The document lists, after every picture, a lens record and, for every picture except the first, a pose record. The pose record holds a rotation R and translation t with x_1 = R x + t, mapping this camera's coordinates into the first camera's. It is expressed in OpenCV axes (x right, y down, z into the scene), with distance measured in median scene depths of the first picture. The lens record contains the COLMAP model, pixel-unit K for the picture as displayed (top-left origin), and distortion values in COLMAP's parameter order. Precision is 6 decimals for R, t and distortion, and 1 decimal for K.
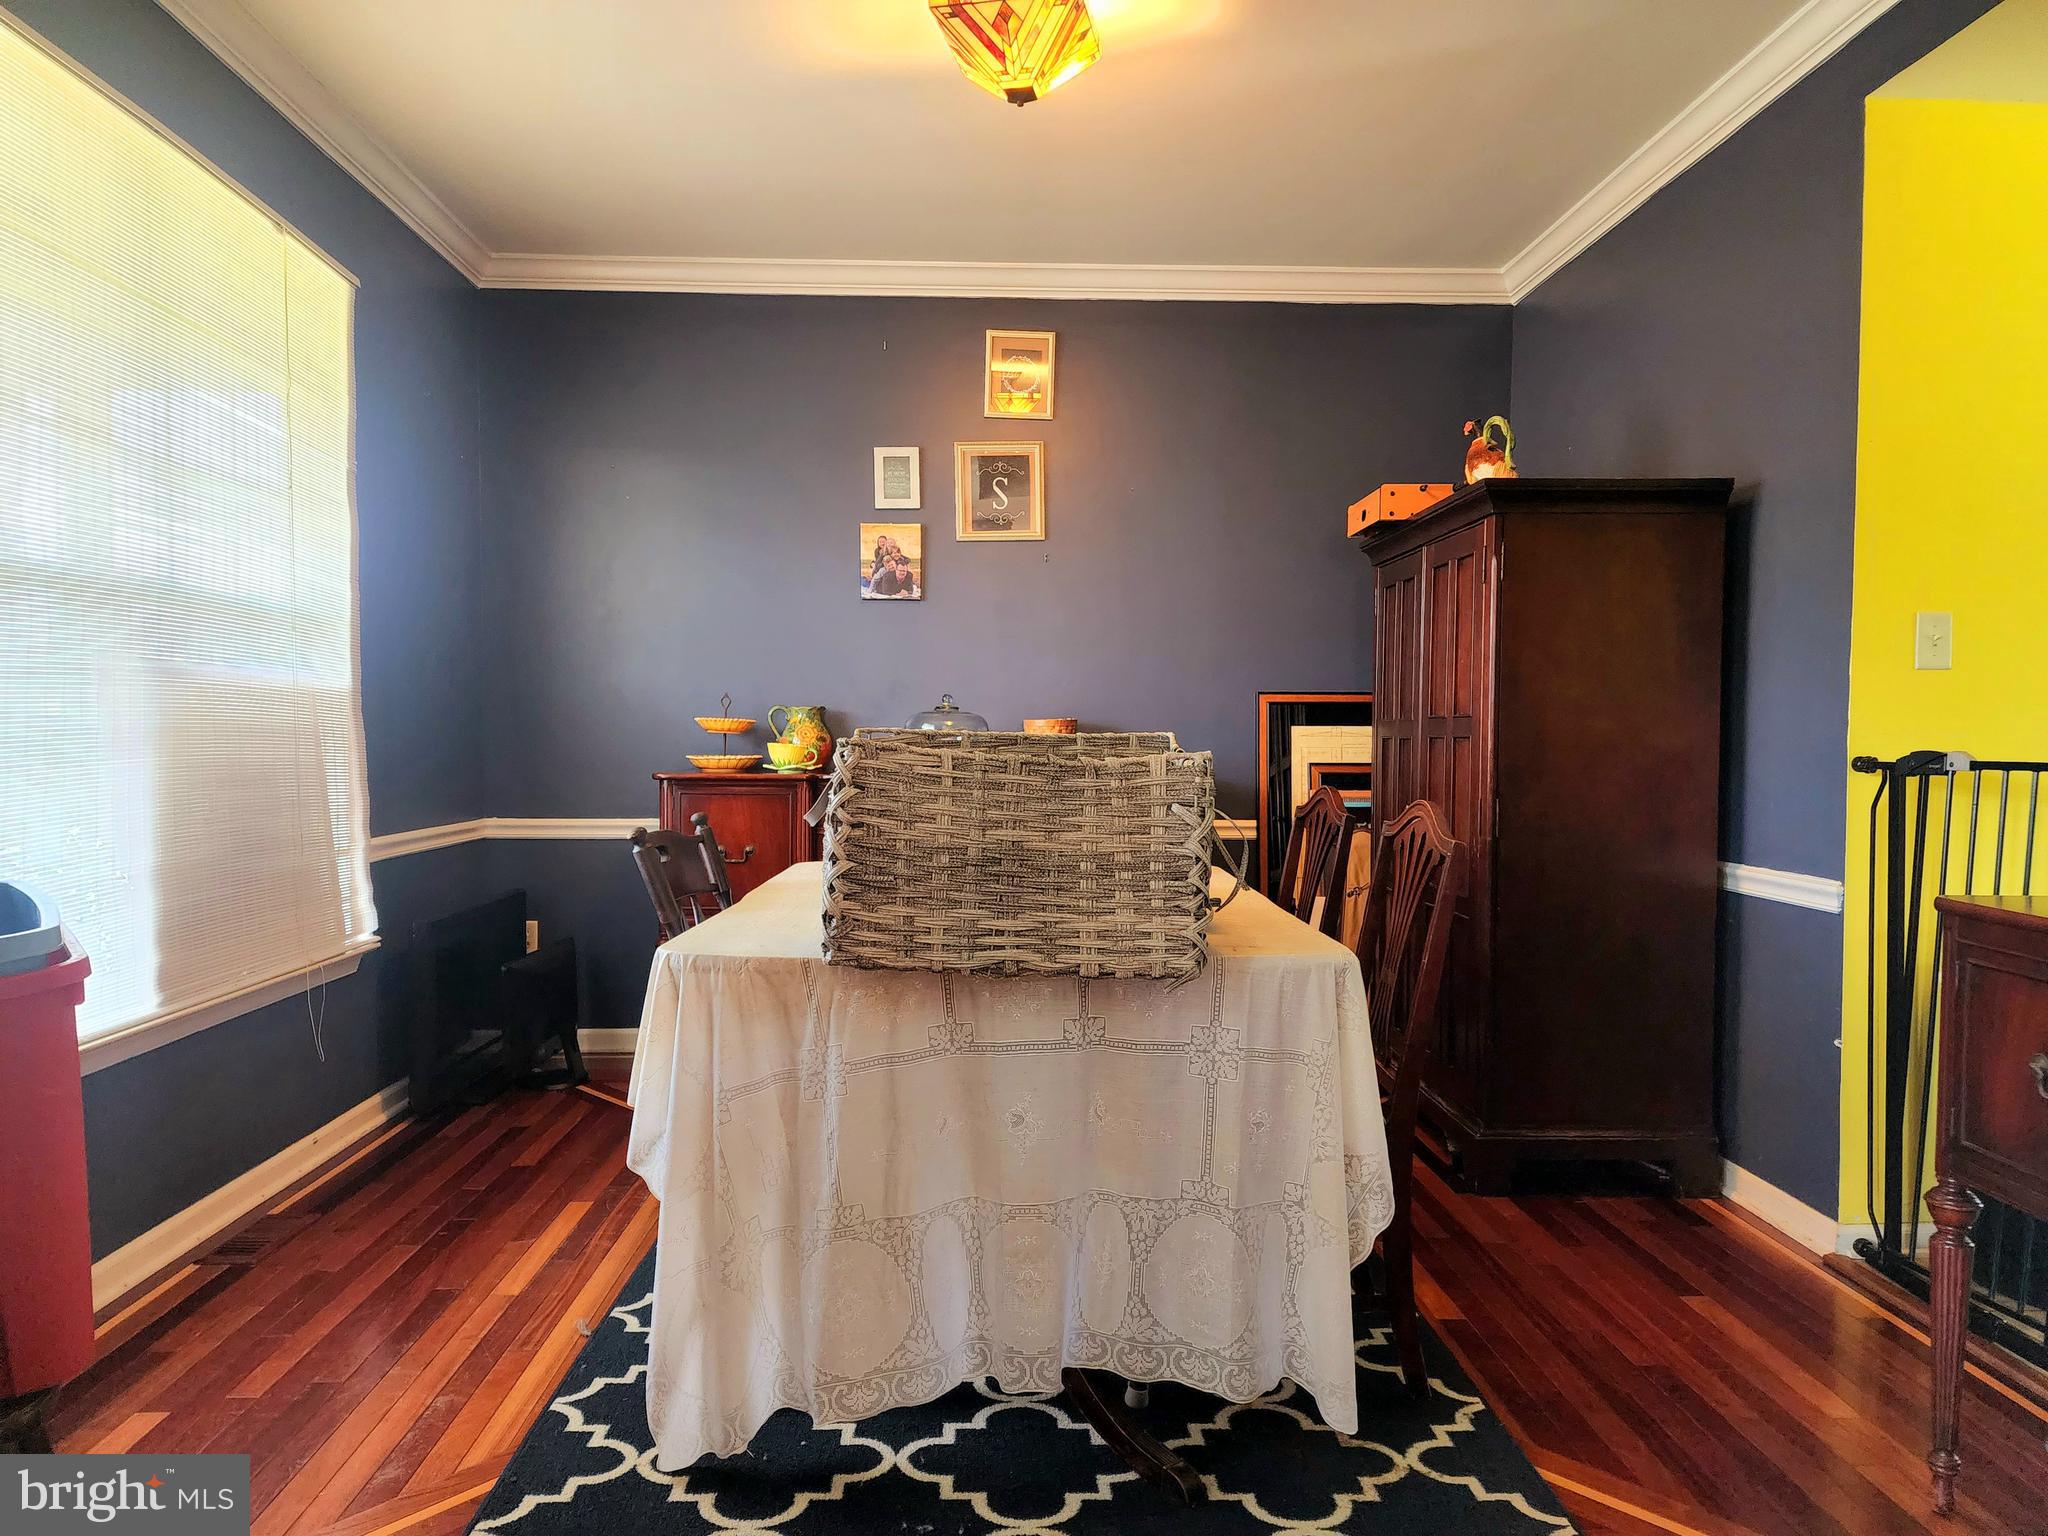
lens RADIAL K [[1370.4, 0, 1024.0], [0, 1370.4, 768.0], [0, 0, 1]] dist [0.071633, -0.093468]
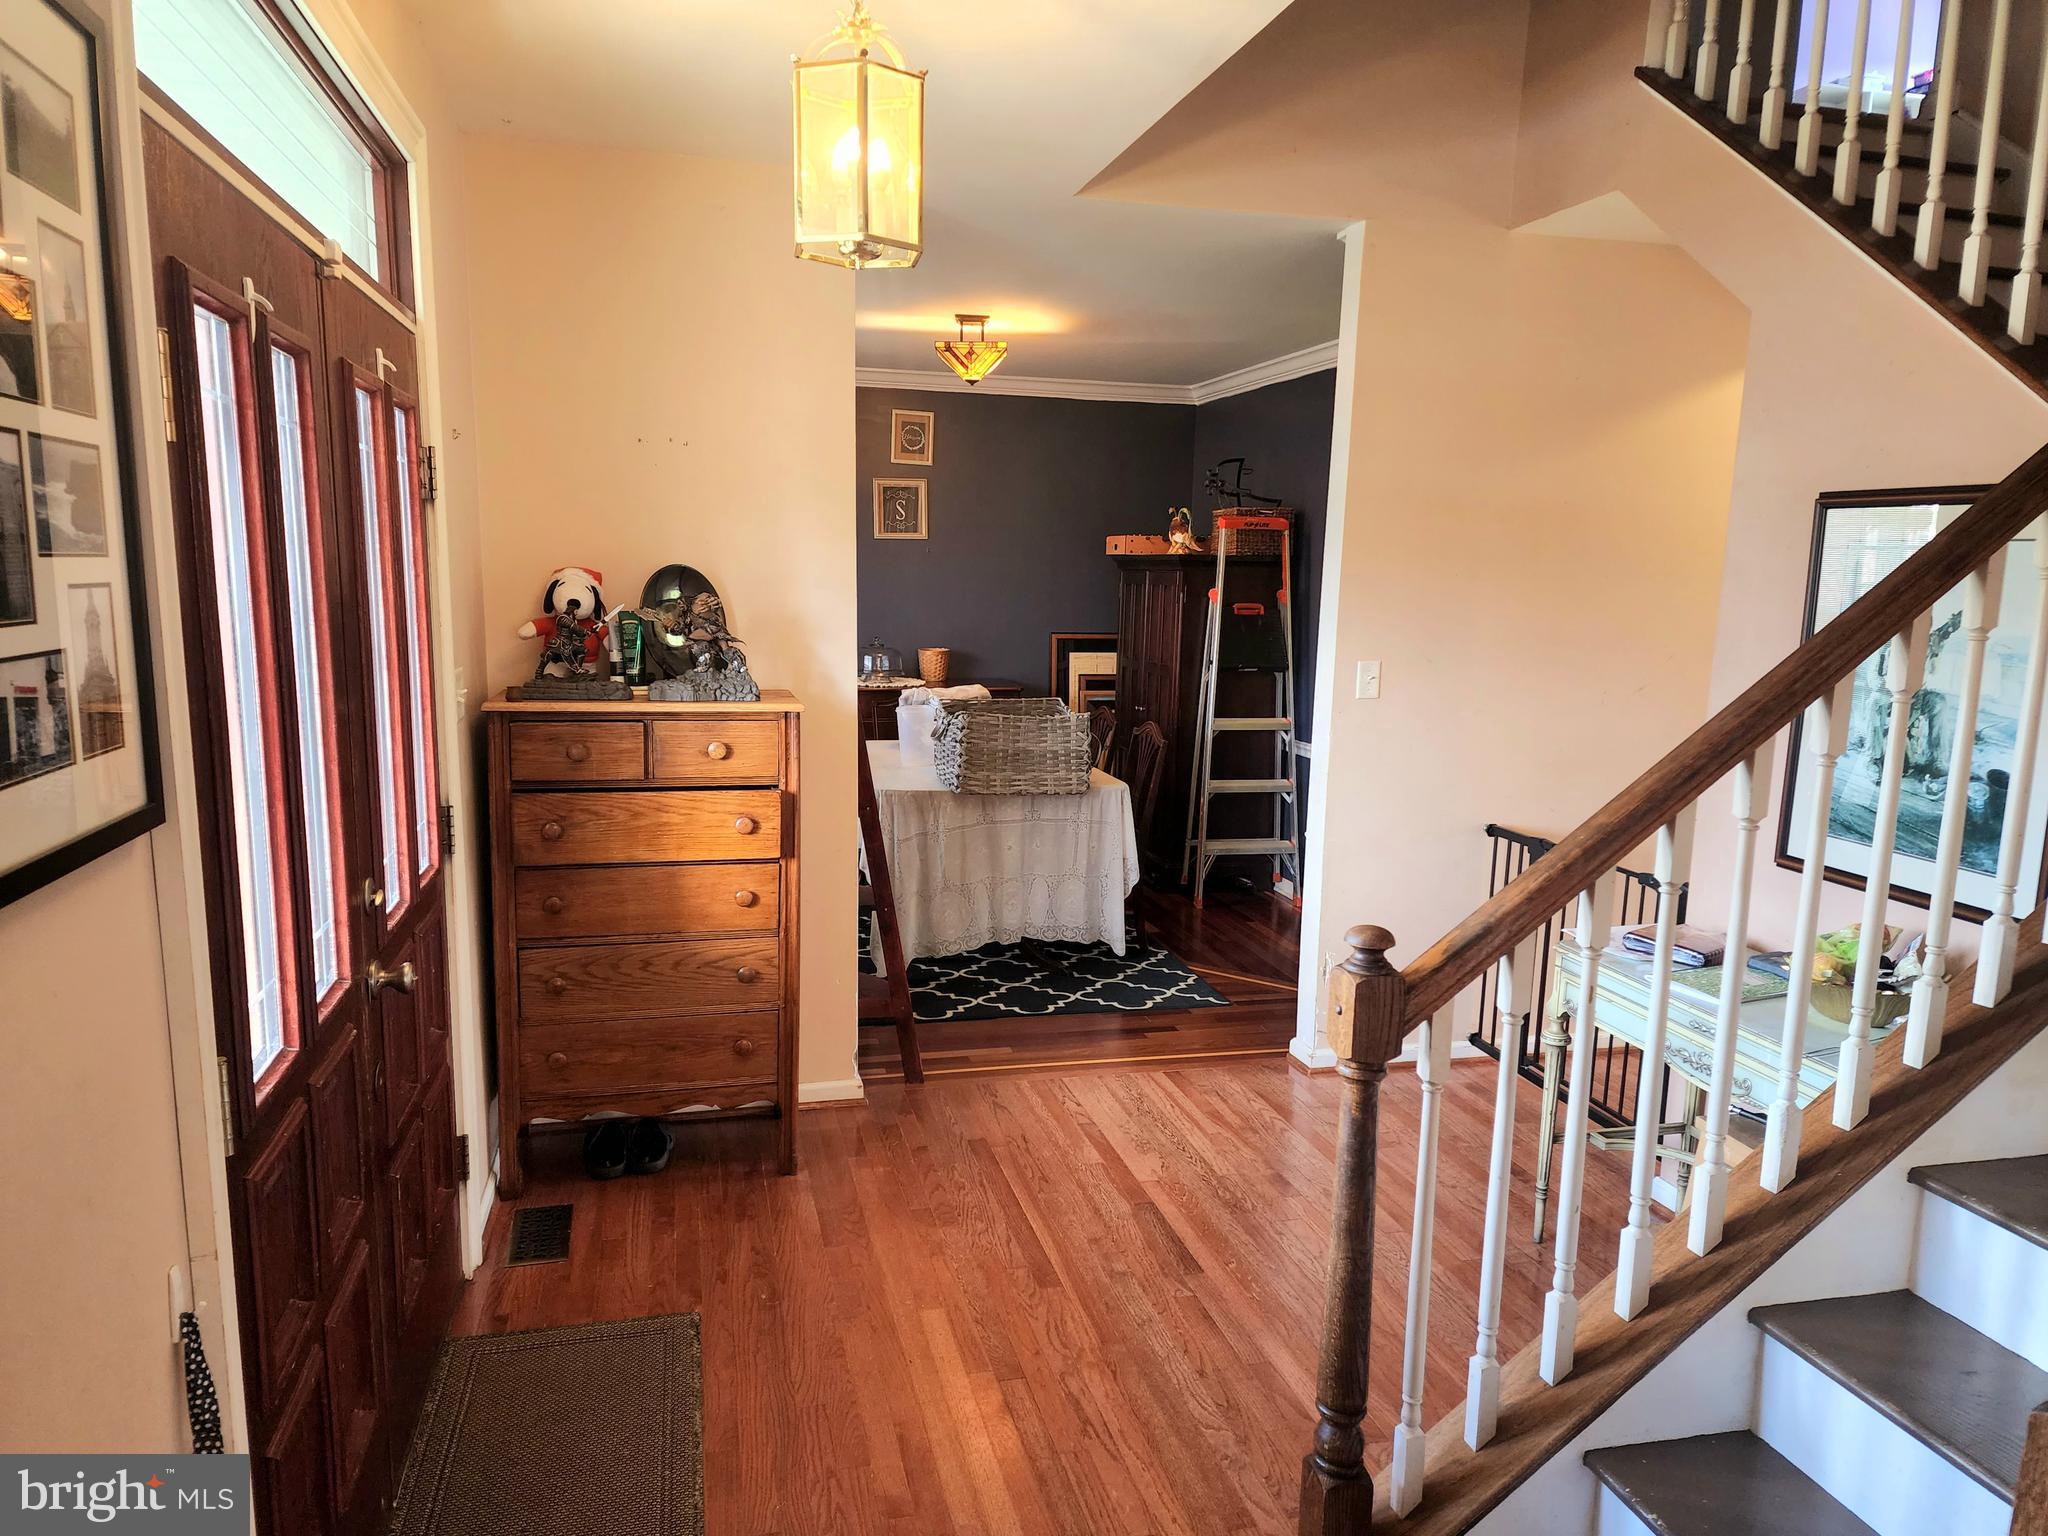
lens RADIAL K [[1370.4, 0, 1024.0], [0, 1370.4, 768.0], [0, 0, 1]] dist [0.071633, -0.093468]
pose [[0.976717, -0.014088, 0.214071, -0.515445], [-0.012613, 0.992345, 0.122853, -0.217295], [-0.214163, -0.122693, 0.969062, -1.501349]]
